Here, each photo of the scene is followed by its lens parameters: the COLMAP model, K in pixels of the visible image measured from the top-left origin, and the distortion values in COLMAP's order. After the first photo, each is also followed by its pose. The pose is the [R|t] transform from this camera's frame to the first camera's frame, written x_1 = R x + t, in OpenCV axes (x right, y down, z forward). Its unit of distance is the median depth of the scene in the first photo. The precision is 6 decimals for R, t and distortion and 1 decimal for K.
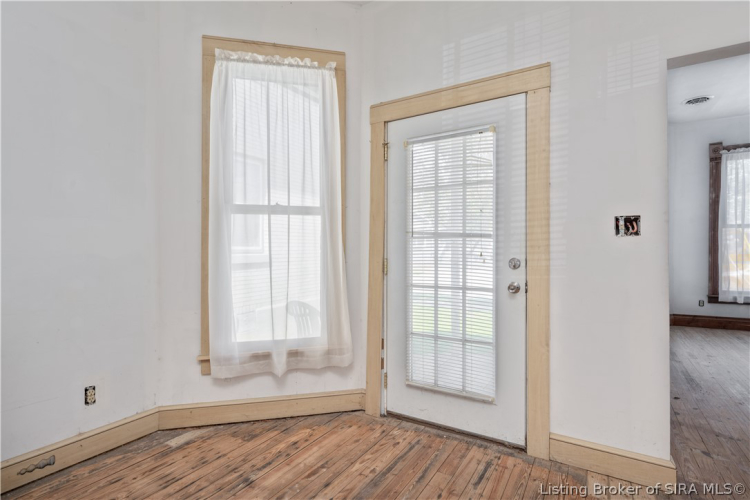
lens RADIAL K [[364.8, 0, 374.1], [0, 364.8, 252.4], [0, 0, 1]] dist [-0.000568, -0.000098]
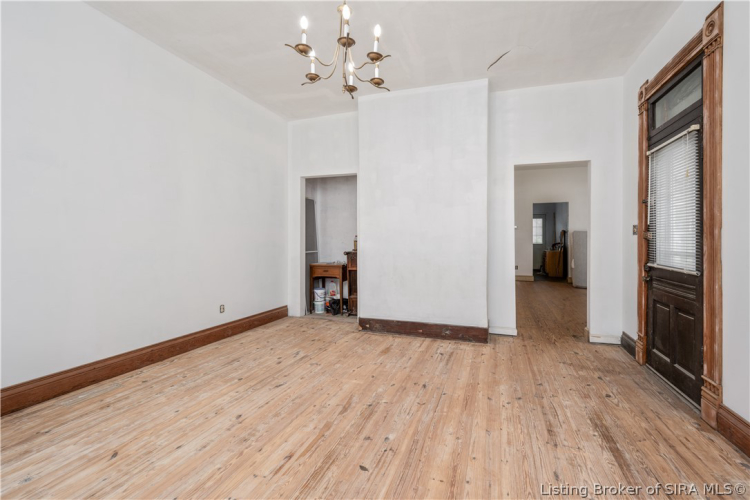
lens RADIAL K [[298.3, 0, 400.8], [0, 298.3, 240.5], [0, 0, 1]] dist [0.000605, -0.000169]
pose [[-0.970884, 0.002793, -0.239535, 1.784523], [0.000550, 0.999955, 0.009433, -0.021856], [0.239550, 0.009027, -0.970842, 1.875614]]
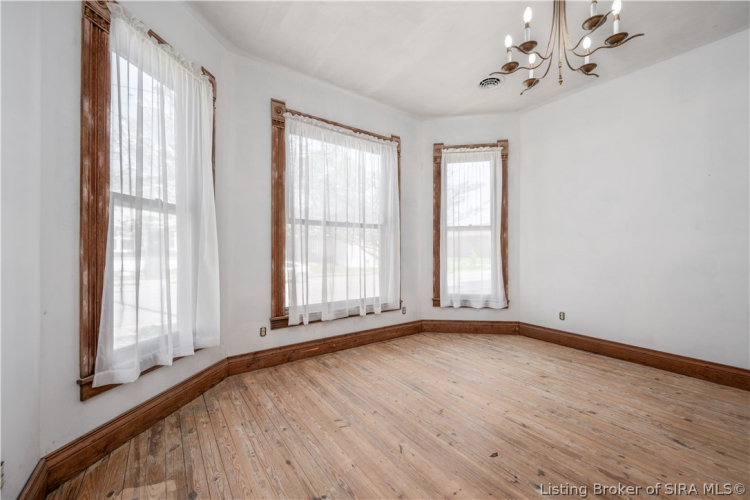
lens RADIAL K [[298.3, 0, 378.0], [0, 298.3, 255.5], [0, 0, 1]] dist [0.000605, -0.000169]
pose [[0.381122, -0.003200, 0.924519, 0.993714], [0.002729, 0.999994, 0.002336, -0.003738], [-0.924521, 0.001632, 0.381128, 1.257332]]
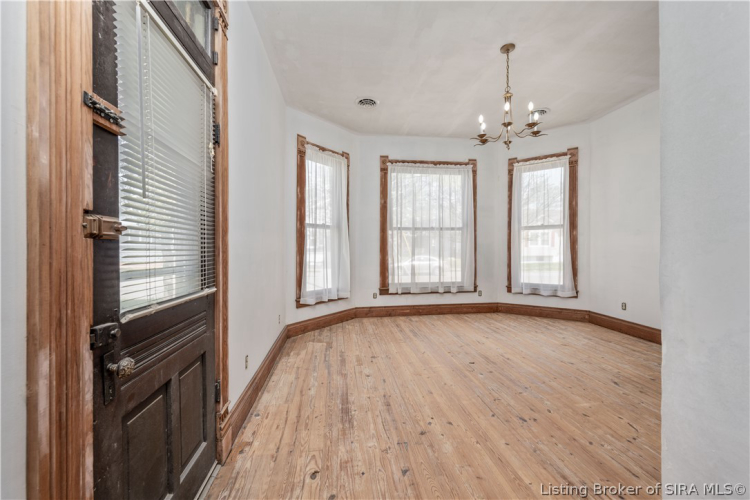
lens RADIAL K [[298.3, 0, 377.4], [0, 298.3, 251.6], [0, 0, 1]] dist [0.000605, -0.000169]
pose [[0.772183, -0.003408, 0.635391, 0.667597], [0.001663, 0.999993, 0.003342, -0.000969], [-0.635398, -0.001523, 0.772183, 0.593970]]
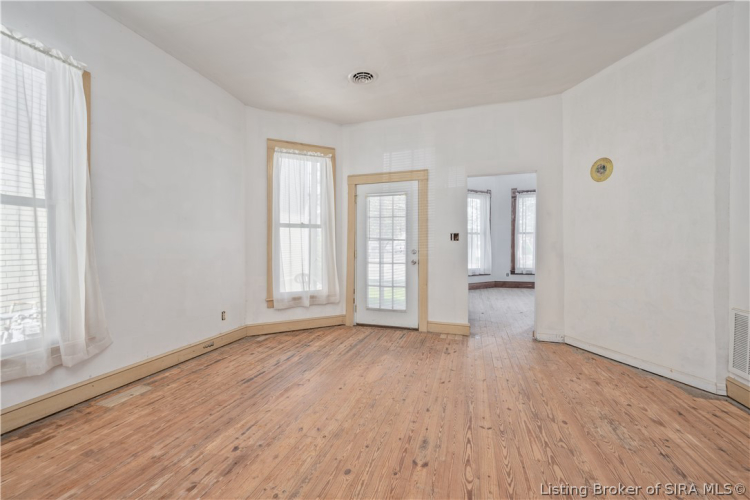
lens RADIAL K [[310.7, 0, 373.7], [0, 310.7, 251.3], [0, 0, 1]] dist [-0.000125, 0.000445]
pose [[0.969815, -0.003824, 0.243813, -0.313632], [0.000860, 0.999924, 0.012261, 0.001566], [-0.243841, -0.011681, 0.969745, -0.776708]]
